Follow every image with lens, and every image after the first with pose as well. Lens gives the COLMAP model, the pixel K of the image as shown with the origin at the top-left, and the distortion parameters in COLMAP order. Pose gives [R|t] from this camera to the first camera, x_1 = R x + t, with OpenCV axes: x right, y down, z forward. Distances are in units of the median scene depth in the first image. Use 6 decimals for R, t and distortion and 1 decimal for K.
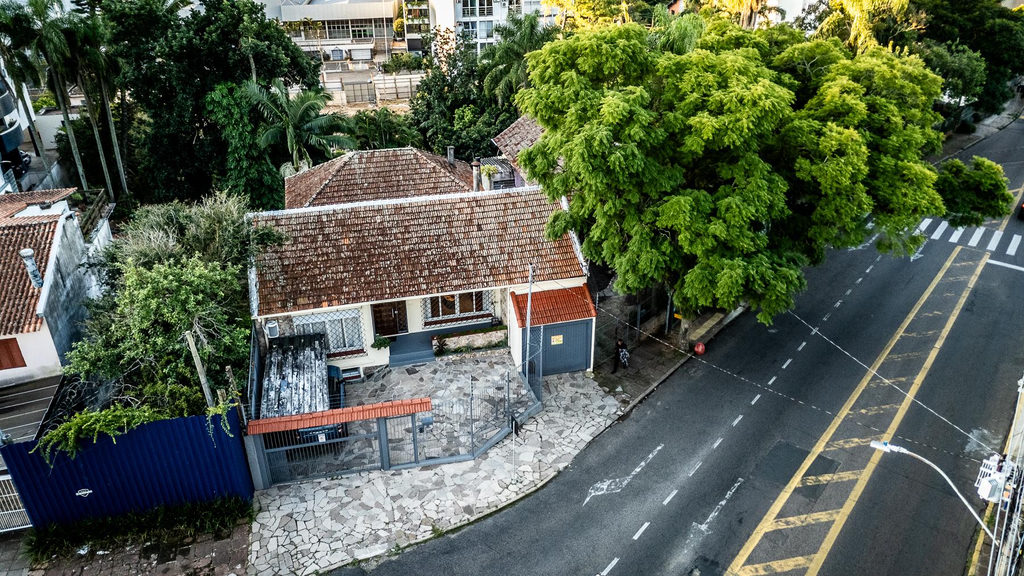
lens RADIAL K [[783.8, 0, 536.6], [0, 783.8, 290.0], [0, 0, 1]] dist [0.071040, -0.065957]
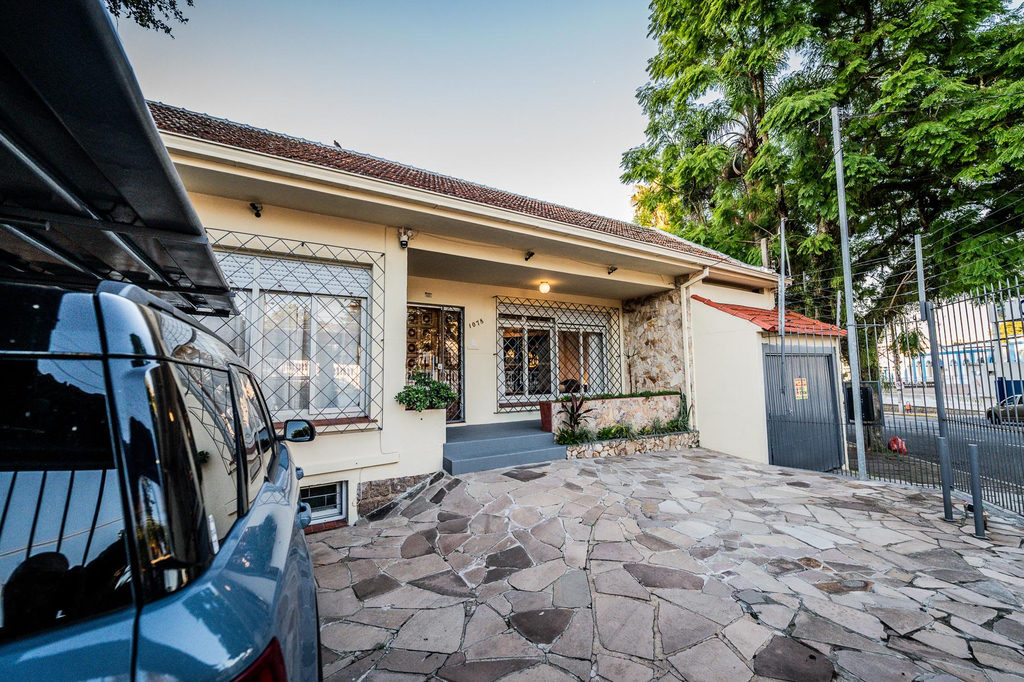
lens RADIAL K [[409.9, 0, 521.2], [0, 409.9, 336.4], [0, 0, 1]] dist [-0.010584, -0.000282]
pose [[0.957879, 0.010297, 0.286988, -0.233719], [0.153068, 0.827253, -0.540576, 0.164016], [-0.242978, 0.561735, 0.790832, 0.939961]]
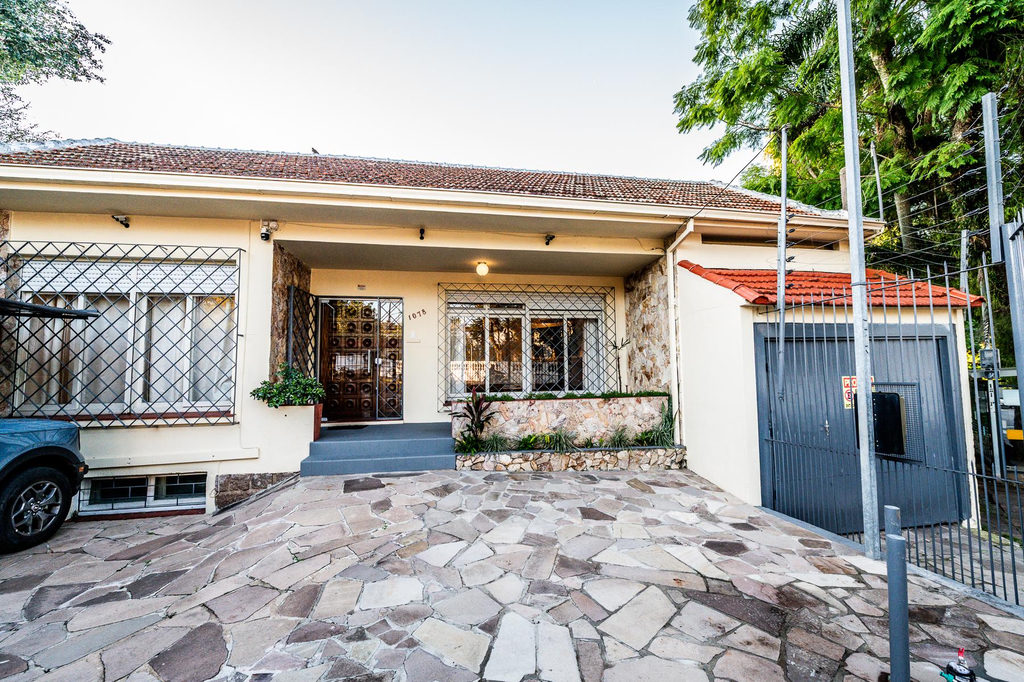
lens RADIAL K [[409.9, 0, 520.5], [0, 409.9, 339.3], [0, 0, 1]] dist [-0.010584, -0.000282]
pose [[0.995212, -0.023306, -0.094920, -0.099354], [-0.032537, 0.836764, -0.546596, 0.154128], [0.092164, 0.547067, 0.832000, 0.961501]]
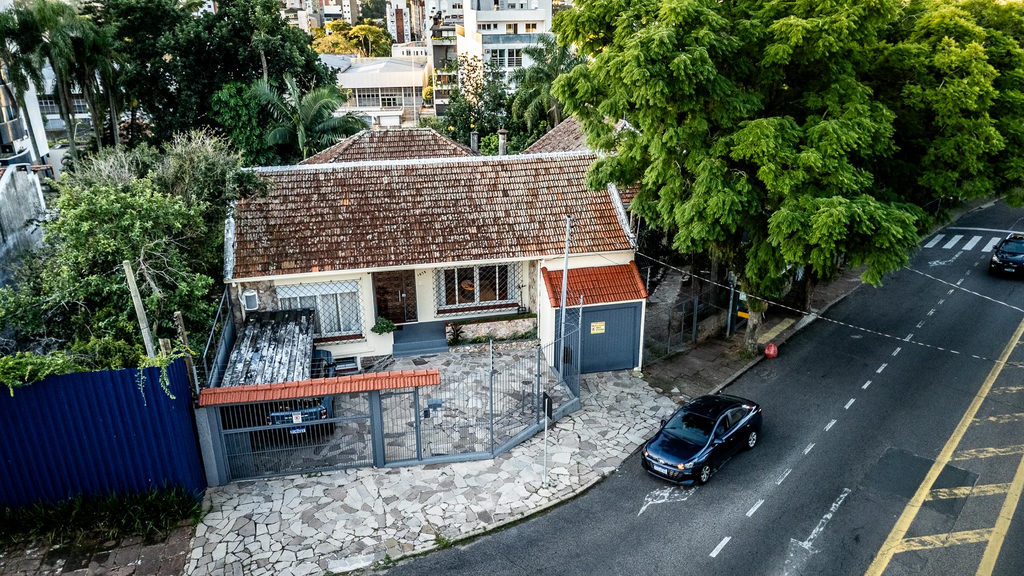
lens RADIAL K [[783.8, 0, 531.5], [0, 783.8, 286.9], [0, 0, 1]] dist [0.071040, -0.065957]
pose [[0.999248, 0.010140, -0.037424, -0.014617], [-0.014390, 0.993250, -0.115098, 0.132472], [0.036004, 0.115550, 0.992649, 0.207833]]
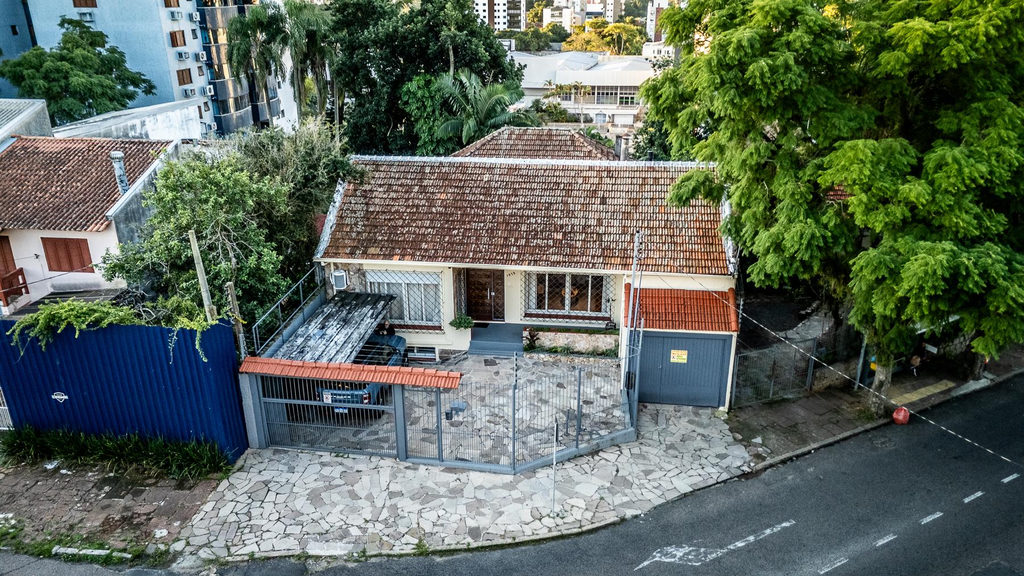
lens RADIAL K [[783.8, 0, 513.4], [0, 783.8, 288.0], [0, 0, 1]] dist [0.071040, -0.065957]
pose [[0.926859, 0.135024, -0.350287, 0.151579], [-0.173788, 0.981401, -0.081547, 0.100416], [0.332761, 0.136458, 0.933086, 0.275314]]
